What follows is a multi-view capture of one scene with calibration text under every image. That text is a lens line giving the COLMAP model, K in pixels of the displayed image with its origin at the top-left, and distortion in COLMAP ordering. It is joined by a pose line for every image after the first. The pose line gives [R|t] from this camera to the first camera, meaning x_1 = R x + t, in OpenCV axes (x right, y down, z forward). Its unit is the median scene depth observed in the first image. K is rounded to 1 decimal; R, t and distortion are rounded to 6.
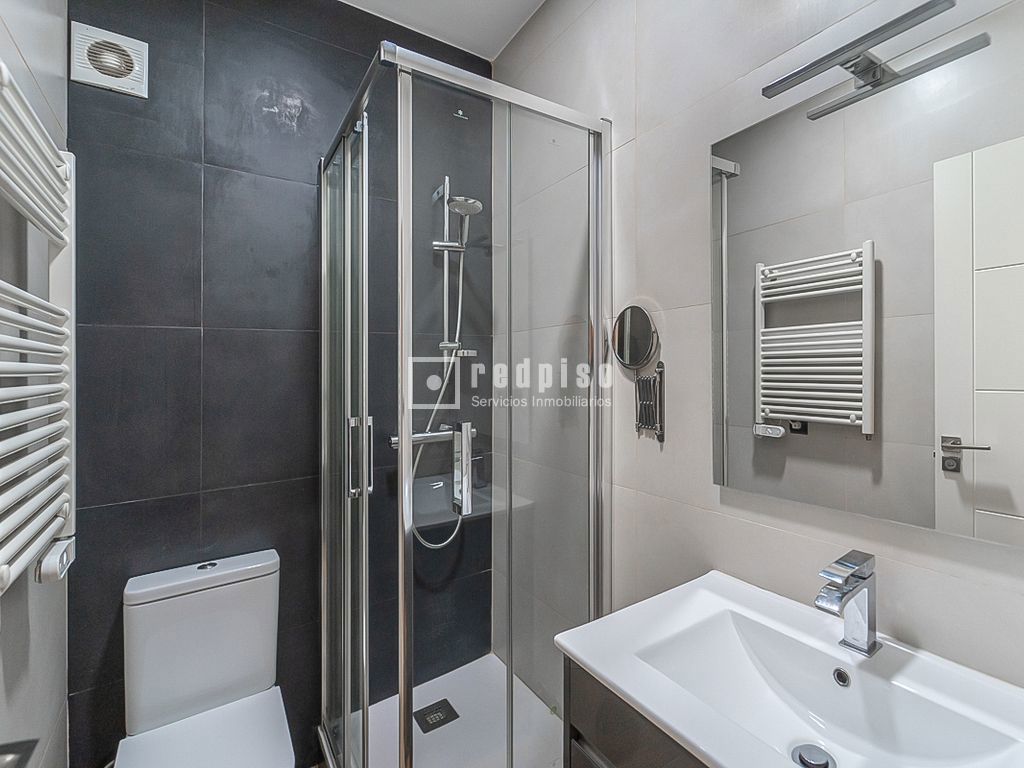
lens RADIAL K [[477.2, 0, 510.6], [0, 477.2, 370.5], [0, 0, 1]] dist [-0.000898, -0.000454]
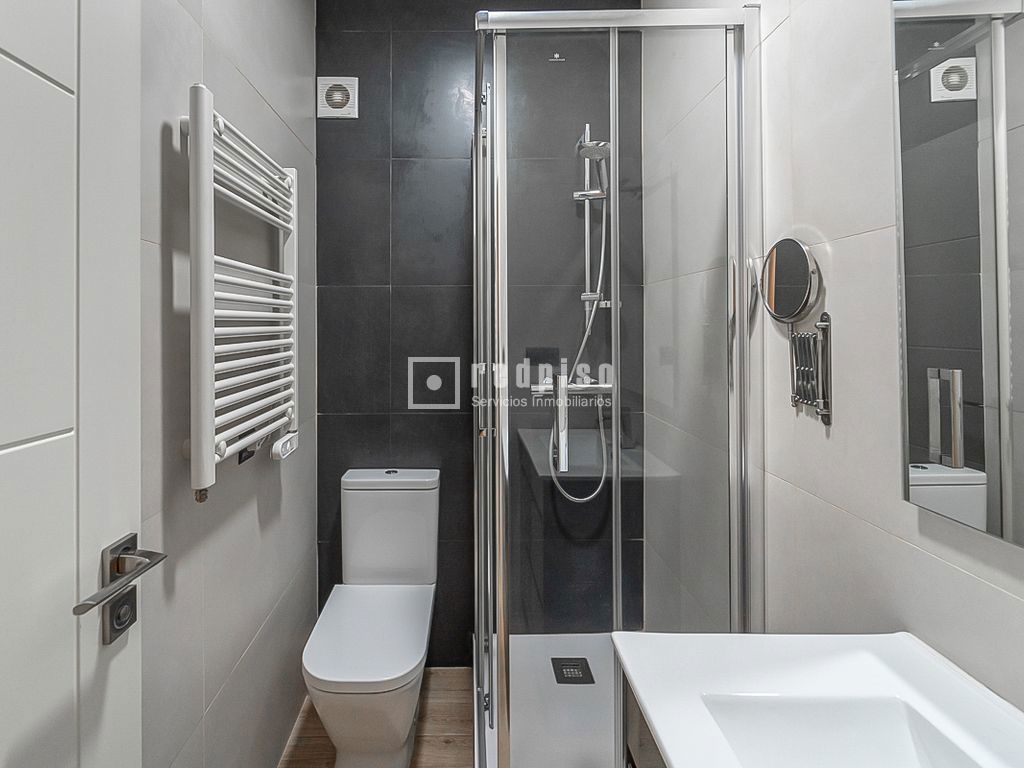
lens RADIAL K [[449.4, 0, 475.4], [0, 449.4, 320.5], [0, 0, 1]] dist [0.001202, -0.000980]
pose [[0.828220, 0.012582, -0.560262, 0.242119], [-0.016624, 0.999860, -0.002120, 0.002705], [0.560157, 0.011069, 0.828313, 0.135043]]
